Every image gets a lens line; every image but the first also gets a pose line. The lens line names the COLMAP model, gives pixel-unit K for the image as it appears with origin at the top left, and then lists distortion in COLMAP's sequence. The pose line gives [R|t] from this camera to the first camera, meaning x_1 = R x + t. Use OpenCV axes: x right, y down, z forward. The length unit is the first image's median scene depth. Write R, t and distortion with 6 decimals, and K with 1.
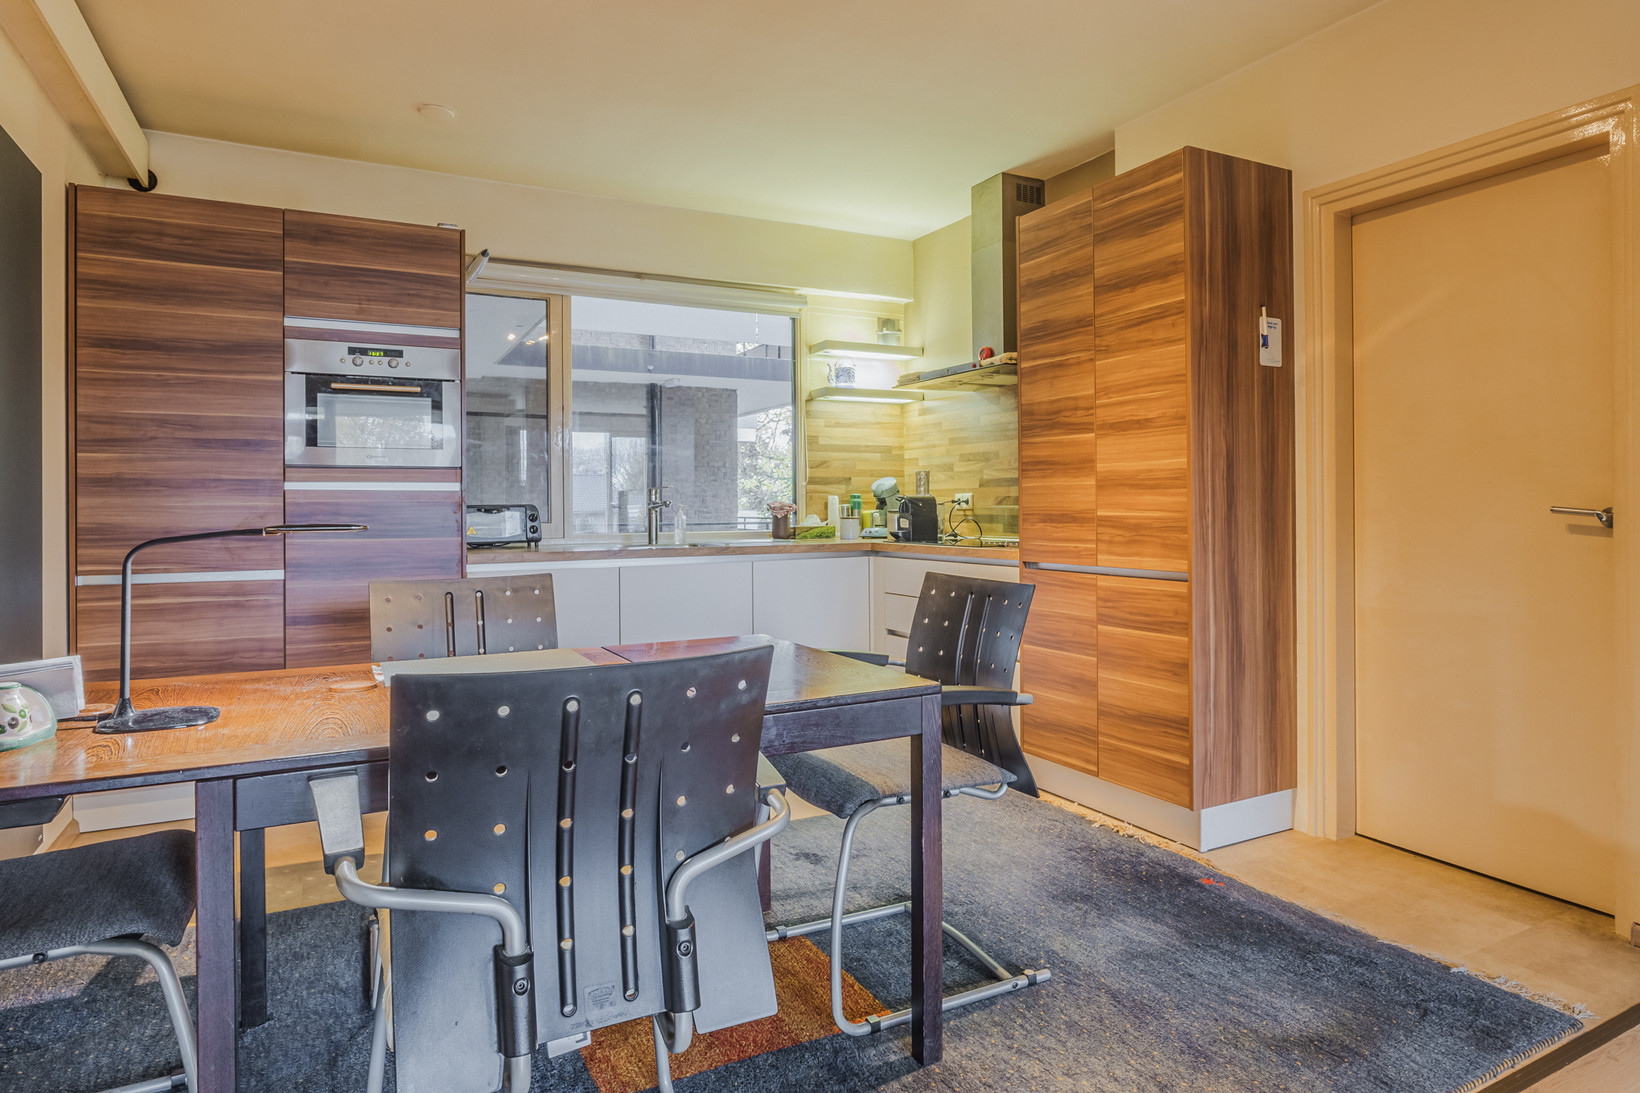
lens RADIAL K [[978.9, 0, 855.0], [0, 978.9, 505.3], [0, 0, 1]] dist [-0.018656, 0.005175]
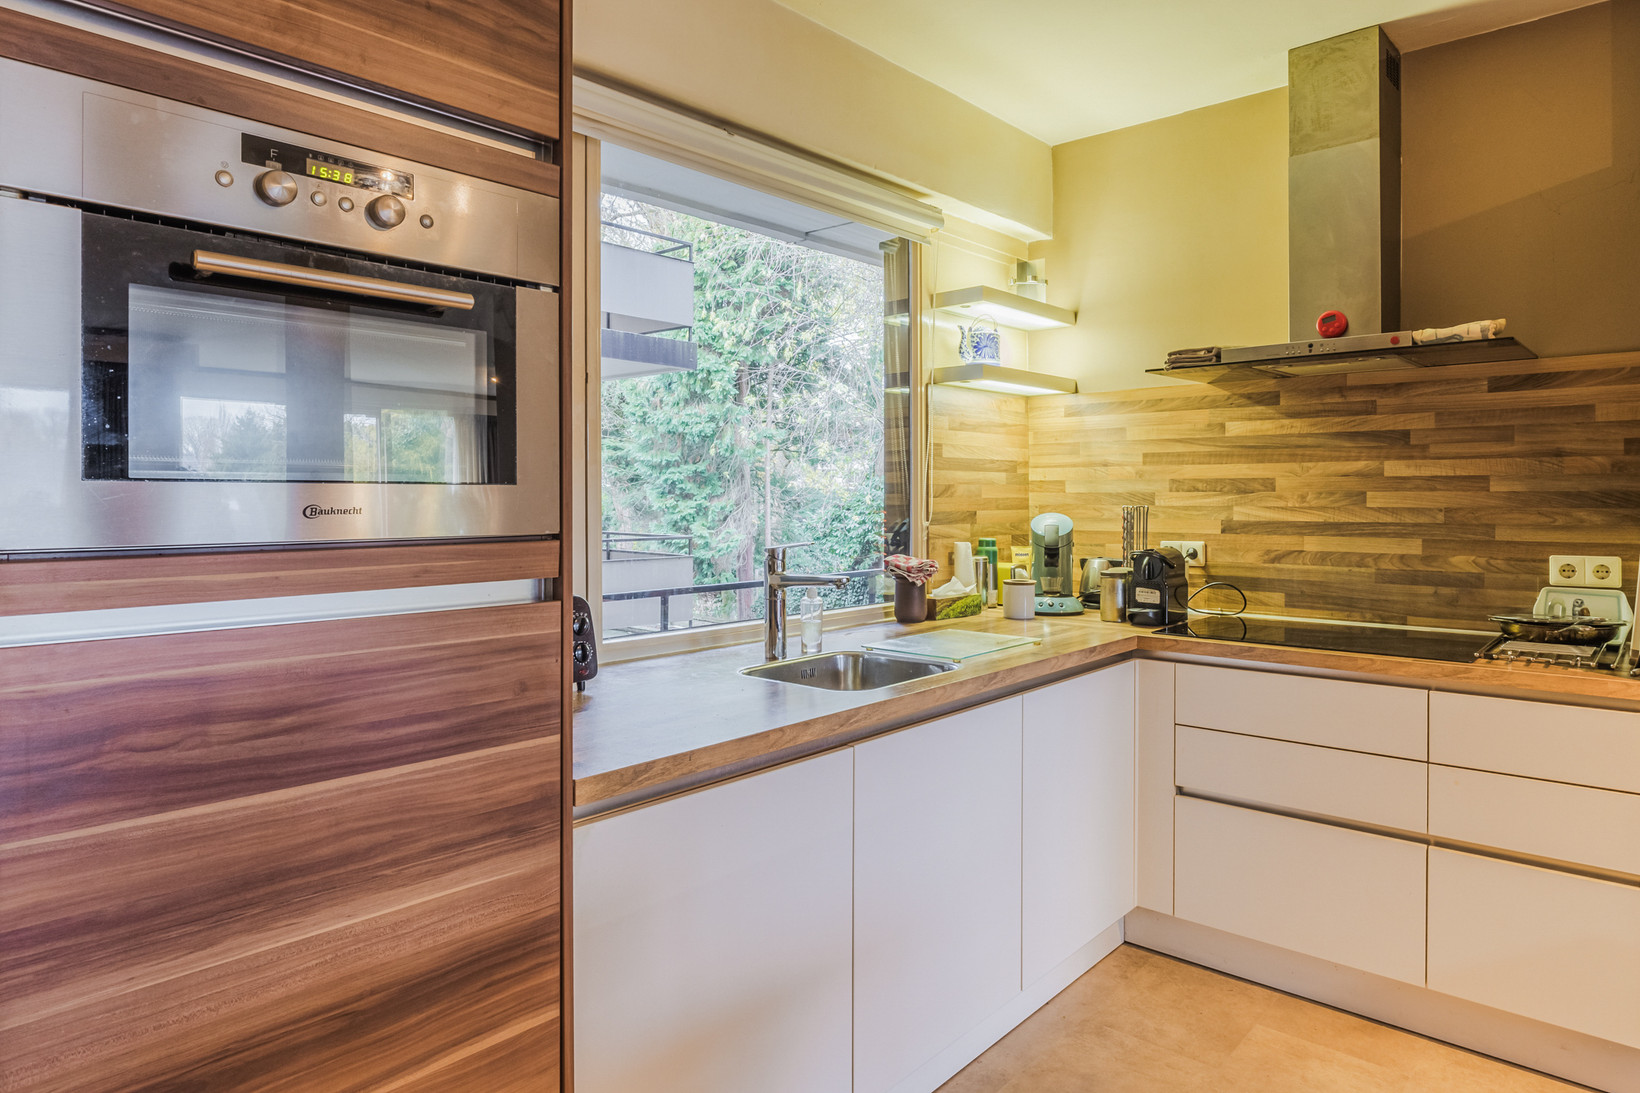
lens RADIAL K [[978.9, 0, 837.3], [0, 978.9, 501.5], [0, 0, 1]] dist [-0.018656, 0.005175]
pose [[0.940608, 0.003929, 0.339472, -0.455482], [-0.005600, 0.999977, 0.003942, -0.055871], [-0.339449, -0.005609, 0.940608, 0.673726]]
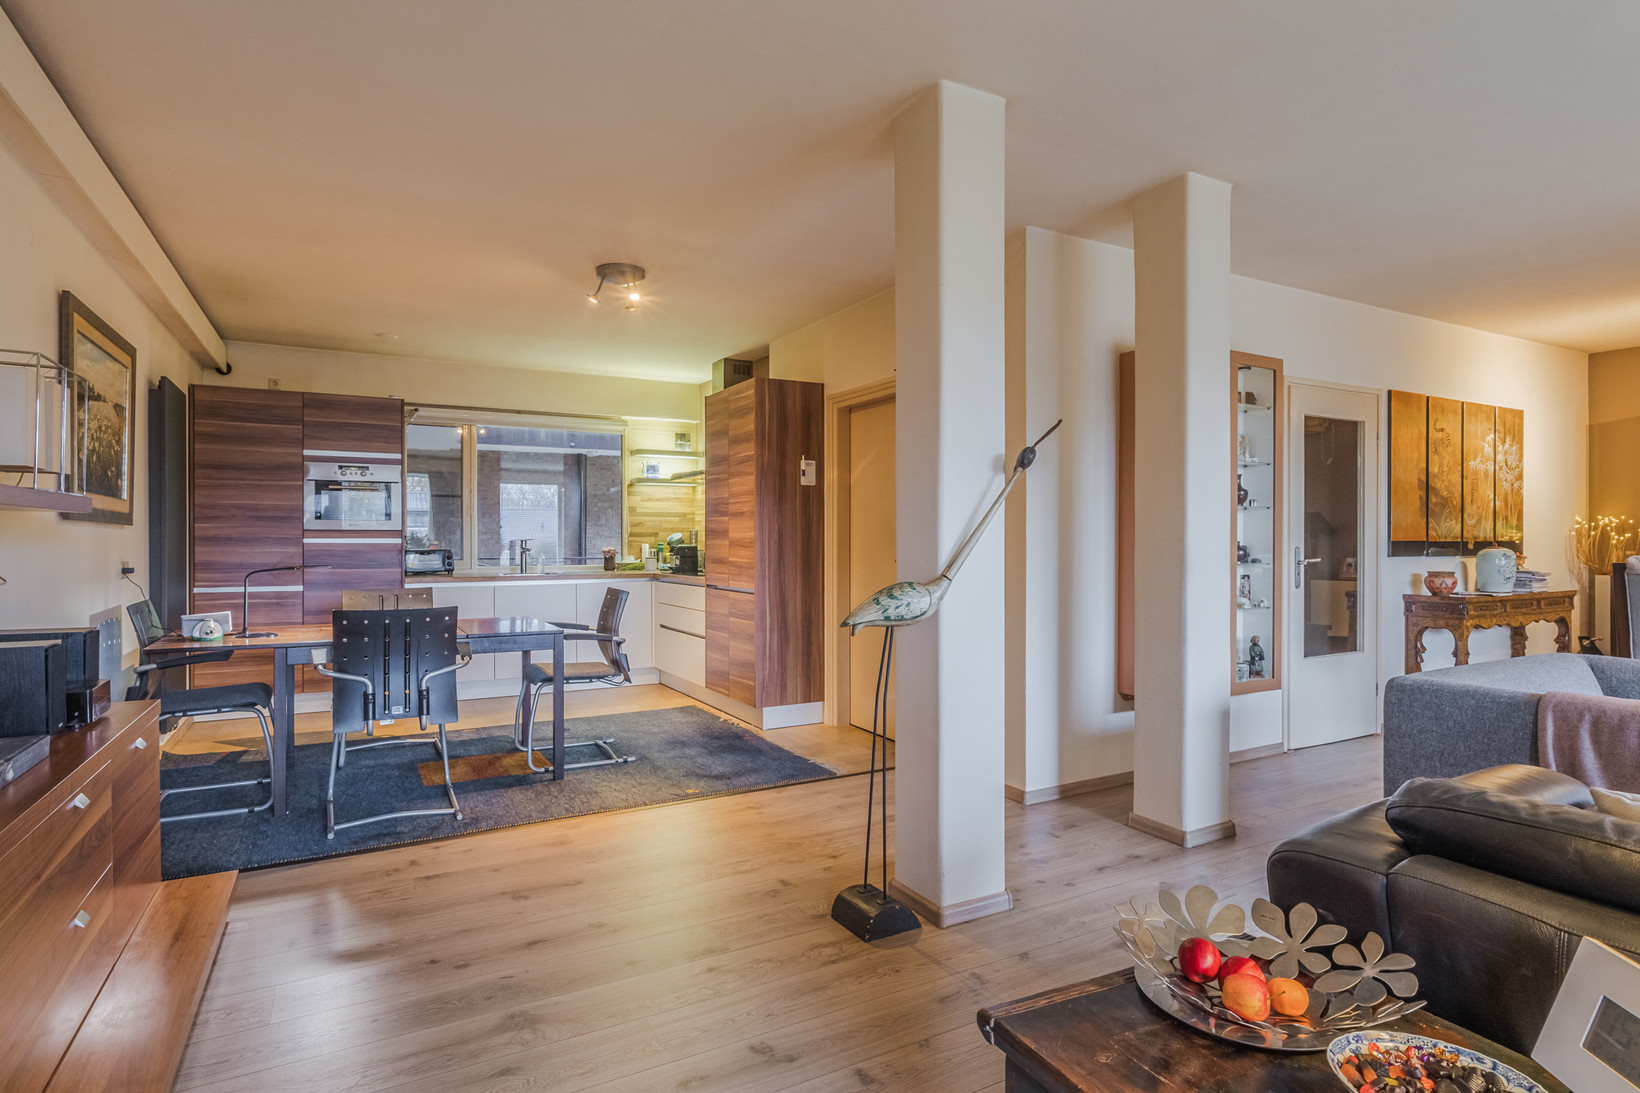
lens RADIAL K [[871.4, 0, 830.9], [0, 871.4, 550.1], [0, 0, 1]] dist [-0.015819, 0.004321]
pose [[0.999854, 0.007623, 0.015300, 0.393173], [-0.007816, 0.999890, 0.012615, -0.030324], [-0.015203, -0.012733, 0.999803, -0.666116]]
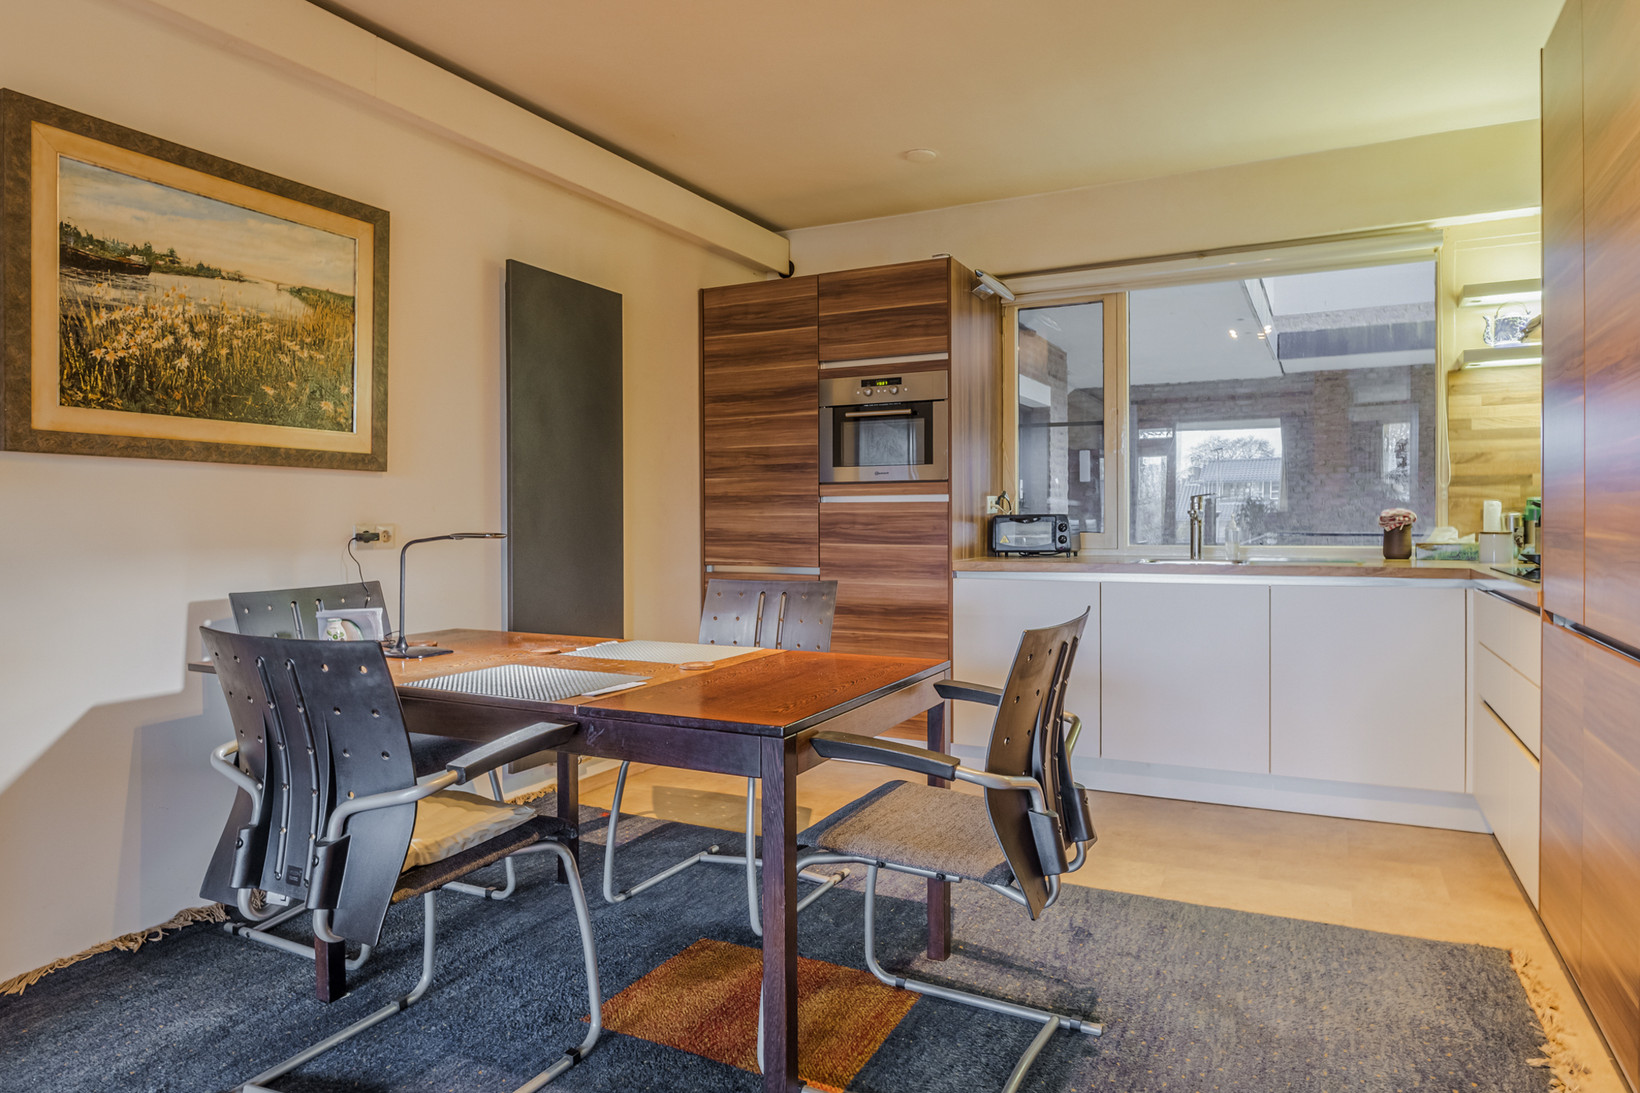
lens RADIAL K [[978.9, 0, 796.1], [0, 978.9, 538.7], [0, 0, 1]] dist [-0.018656, 0.005175]
pose [[0.558167, 0.022080, -0.829435, 0.421367], [0.002385, 0.999599, 0.028214, -0.005327], [0.829726, -0.017726, 0.557890, 0.275380]]
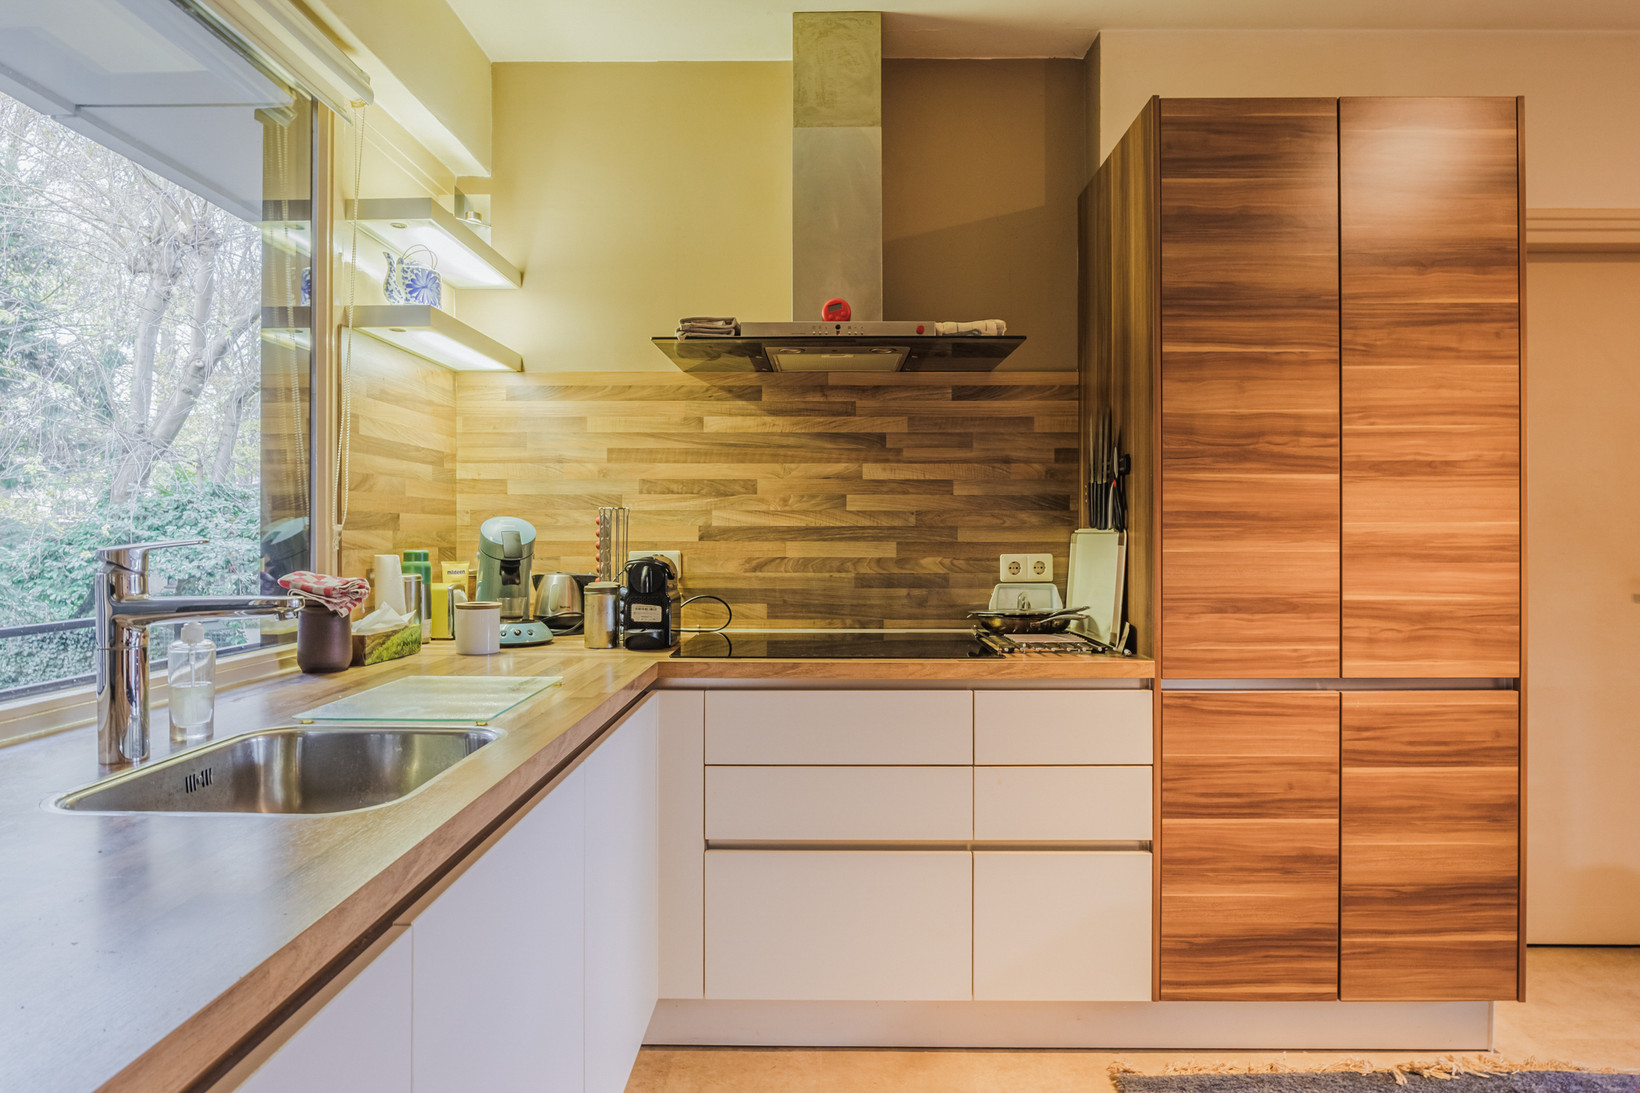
lens RADIAL K [[923.8, 0, 817.3], [0, 923.8, 532.7], [0, 0, 1]] dist [-0.020207, 0.004152]
pose [[0.492689, 0.009049, 0.870158, -0.430191], [-0.005358, 0.999959, -0.007366, -0.026715], [-0.870189, -0.001033, 0.492717, 0.938350]]
